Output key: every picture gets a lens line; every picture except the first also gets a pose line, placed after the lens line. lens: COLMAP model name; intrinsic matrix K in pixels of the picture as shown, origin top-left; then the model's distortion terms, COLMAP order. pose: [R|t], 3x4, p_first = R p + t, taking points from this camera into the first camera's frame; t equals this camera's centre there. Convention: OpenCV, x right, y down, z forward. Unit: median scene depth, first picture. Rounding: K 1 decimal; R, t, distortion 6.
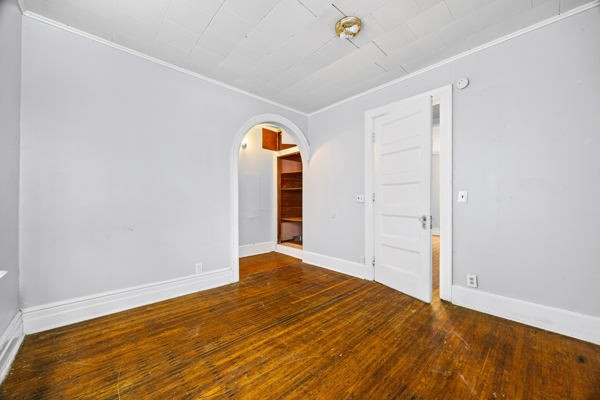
lens RADIAL K [[231.8, 0, 300.0], [0, 231.8, 200.0], [0, 0, 1]] dist [-0.002108, 0.000029]
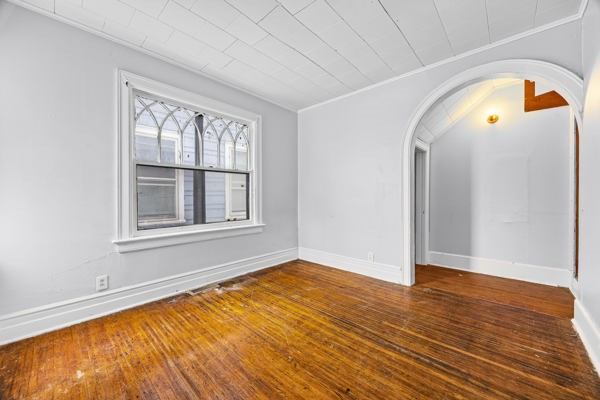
lens RADIAL K [[231.8, 0, 300.0], [0, 231.8, 200.0], [0, 0, 1]] dist [-0.002108, 0.000029]
pose [[0.071546, 0.013254, -0.997349, 0.813940], [0.007622, 0.999875, 0.013834, -0.000422], [0.997408, -0.008592, 0.071437, 0.700809]]
